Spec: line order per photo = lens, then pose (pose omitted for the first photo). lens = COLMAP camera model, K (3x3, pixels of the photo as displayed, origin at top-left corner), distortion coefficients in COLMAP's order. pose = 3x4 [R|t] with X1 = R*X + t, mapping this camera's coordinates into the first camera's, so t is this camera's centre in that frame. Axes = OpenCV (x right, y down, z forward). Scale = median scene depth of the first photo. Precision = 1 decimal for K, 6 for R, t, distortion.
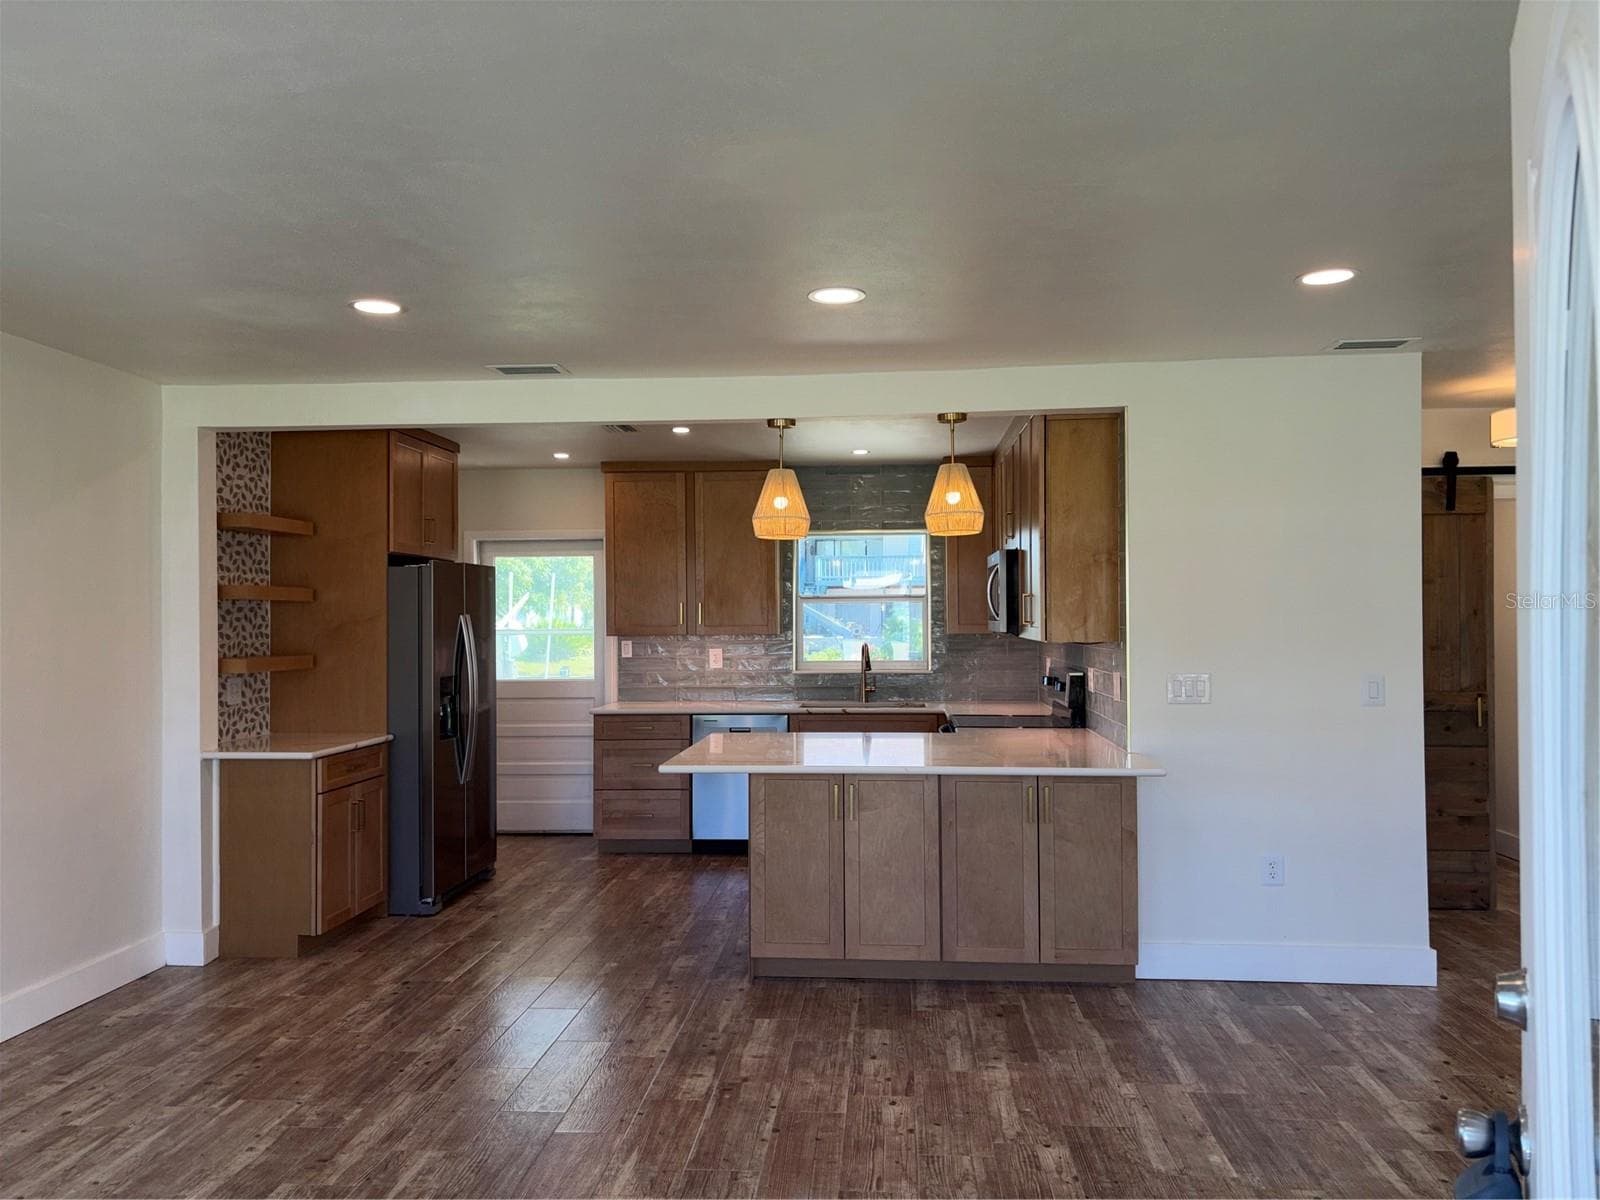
lens RADIAL K [[1218.5, 0, 810.5], [0, 1218.5, 606.5], [0, 0, 1]] dist [0.045472, -0.037942]
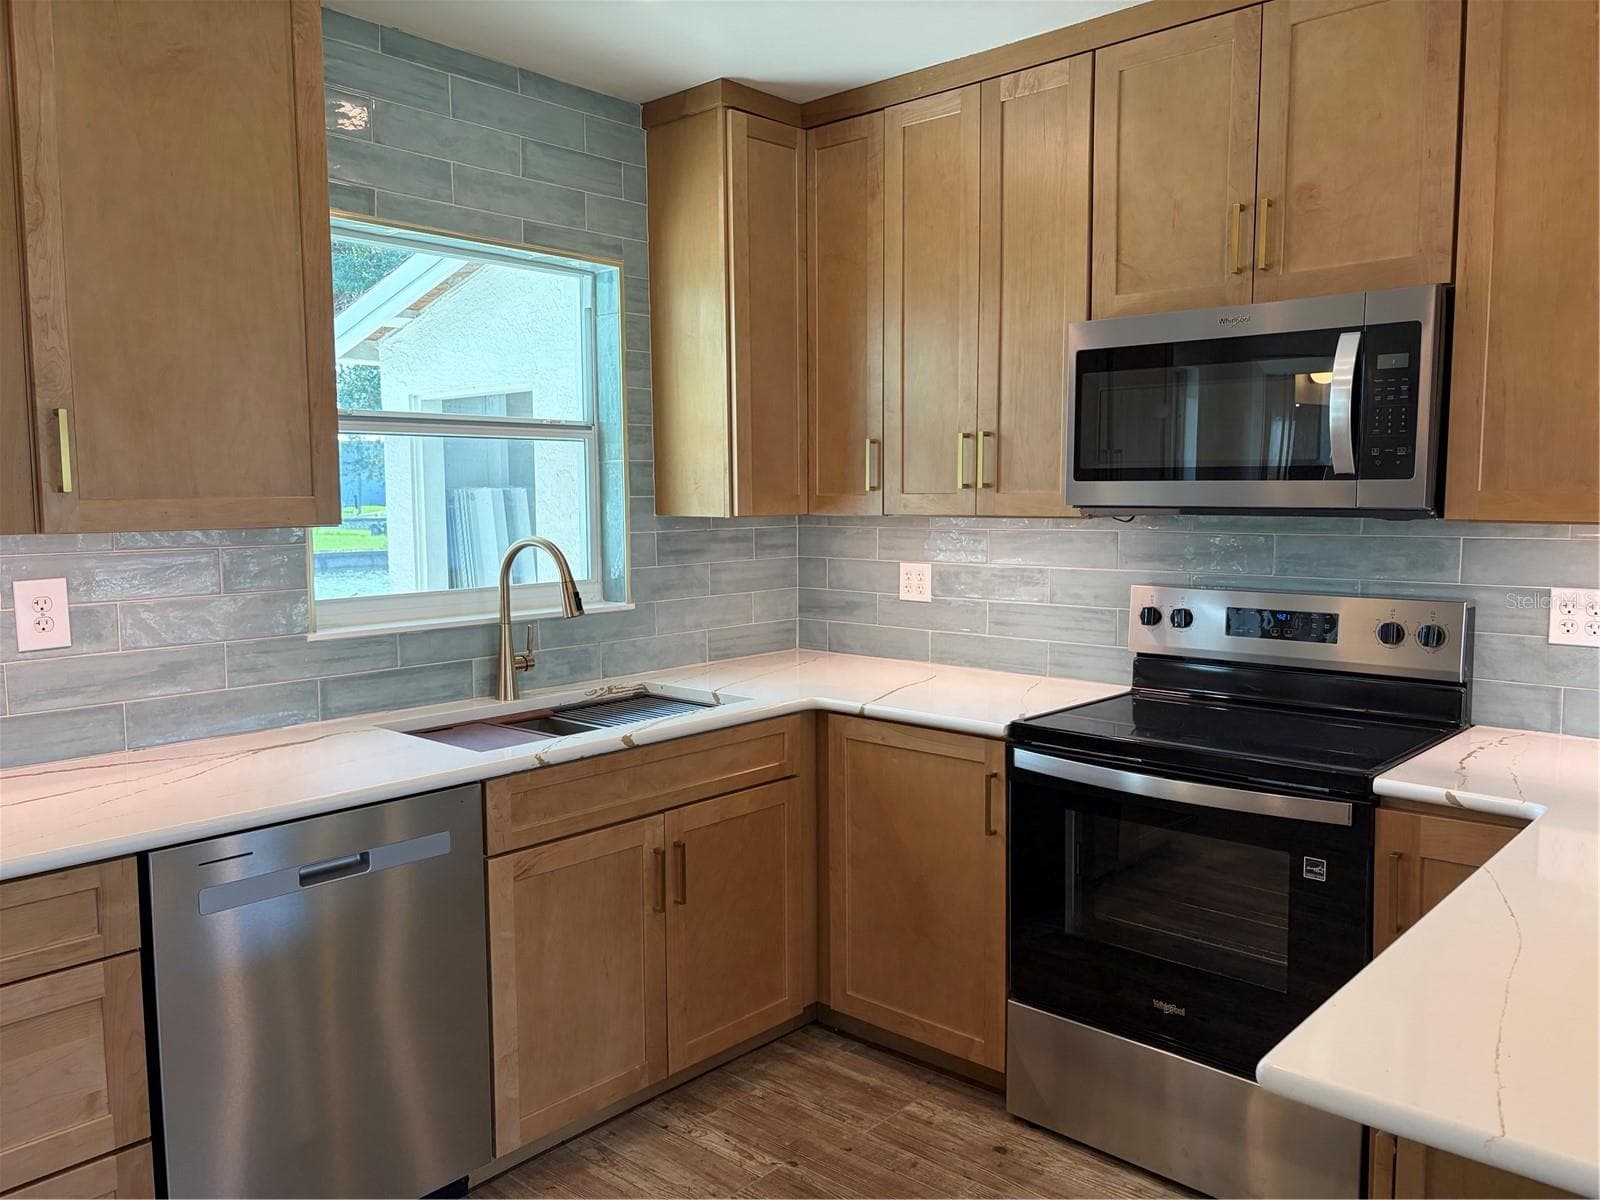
lens RADIAL K [[1202.7, 0, 816.7], [0, 1202.7, 596.5], [0, 0, 1]] dist [0.045358, -0.042803]
pose [[0.612208, -0.066727, 0.787876, -0.291920], [-0.004482, 0.996124, 0.087846, 0.019611], [-0.790684, -0.057311, 0.609536, 1.044070]]
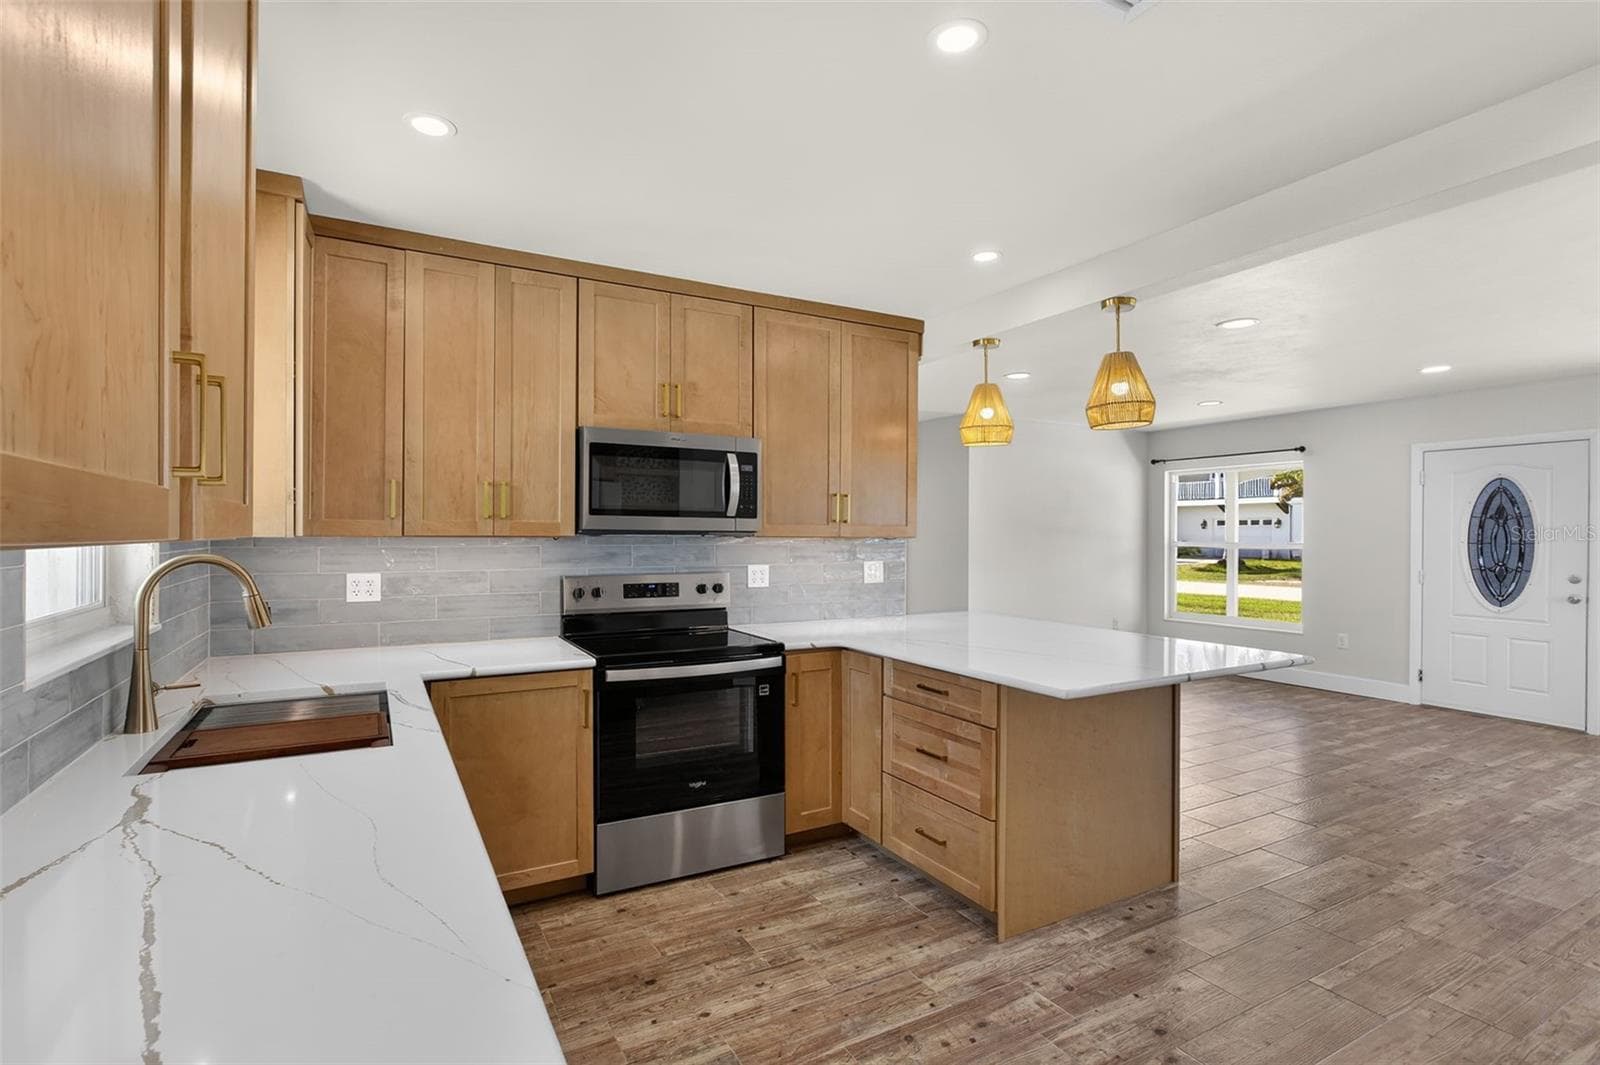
lens RADIAL K [[737.9, 0, 755.6], [0, 737.9, 537.9], [0, 0, 1]] dist [-0.004699, -0.000731]
pose [[-0.519302, 0.000330, 0.854591, -0.349556], [-0.007324, 0.999961, -0.004837, 0.033801], [-0.854559, -0.008770, -0.519280, 1.450358]]
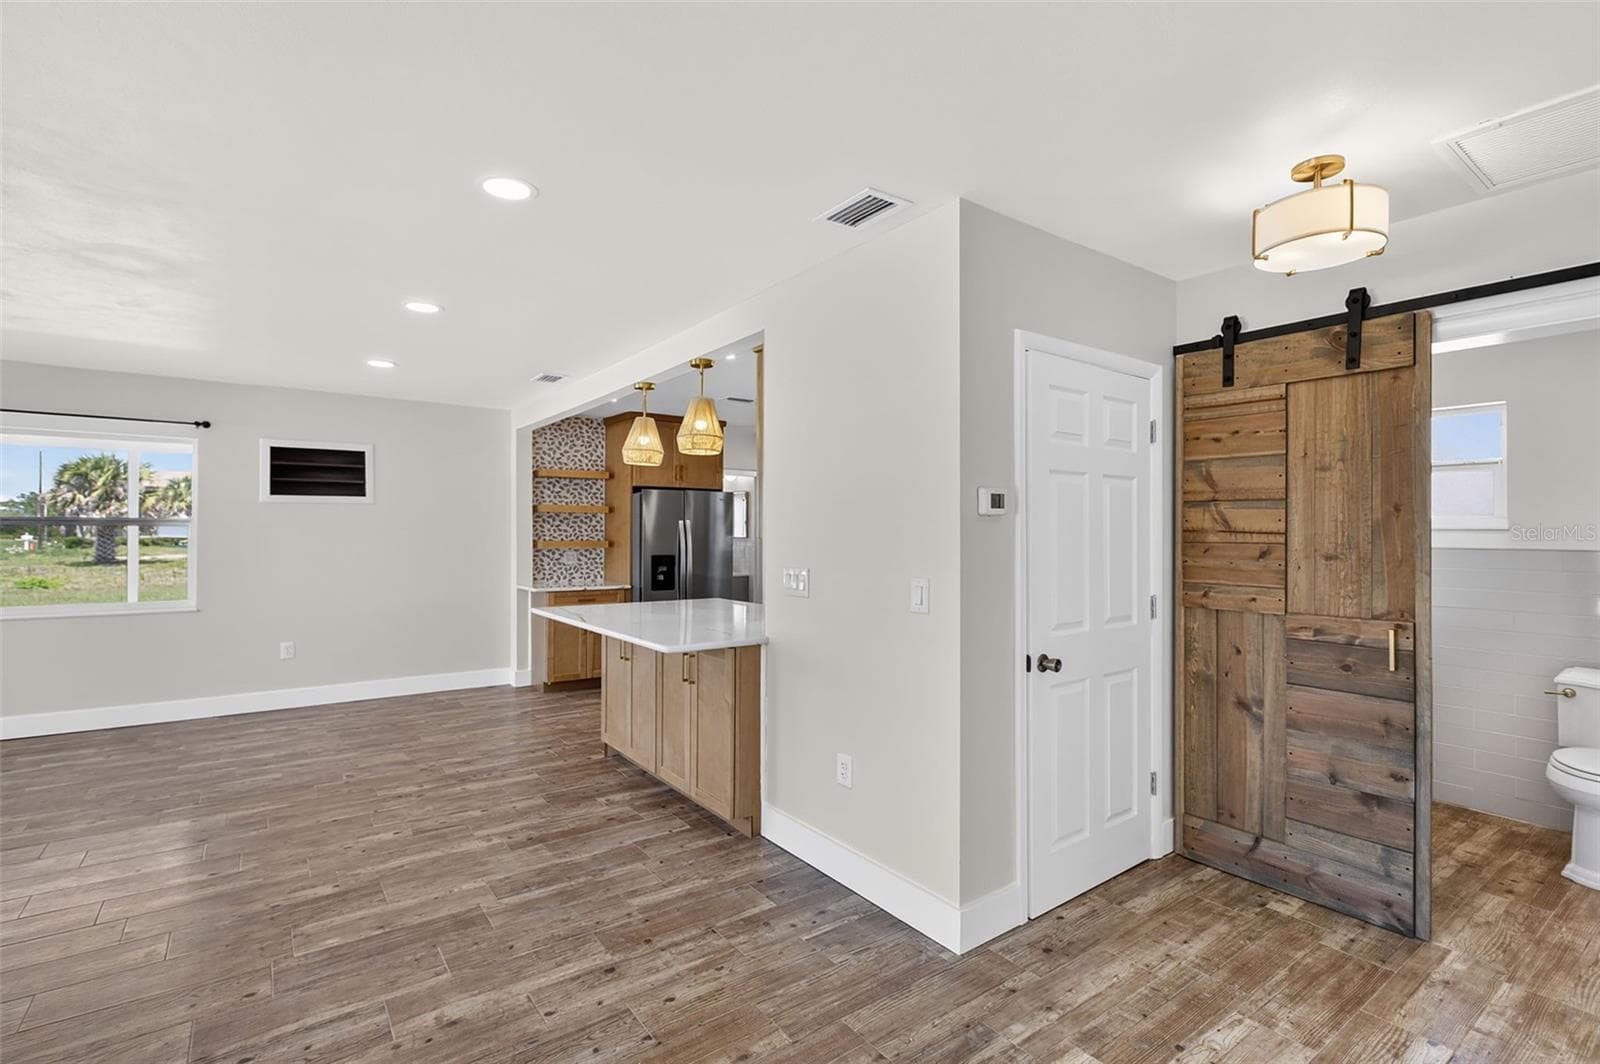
lens RADIAL K [[732.1, 0, 794.0], [0, 732.1, 530.5], [0, 0, 1]] dist [-0.001566, 0.001194]
pose [[0.648136, 0.005696, -0.761504, 0.737645], [-0.001752, 0.999981, 0.005988, 0.017584], [0.761523, -0.002547, 0.648133, 0.543991]]
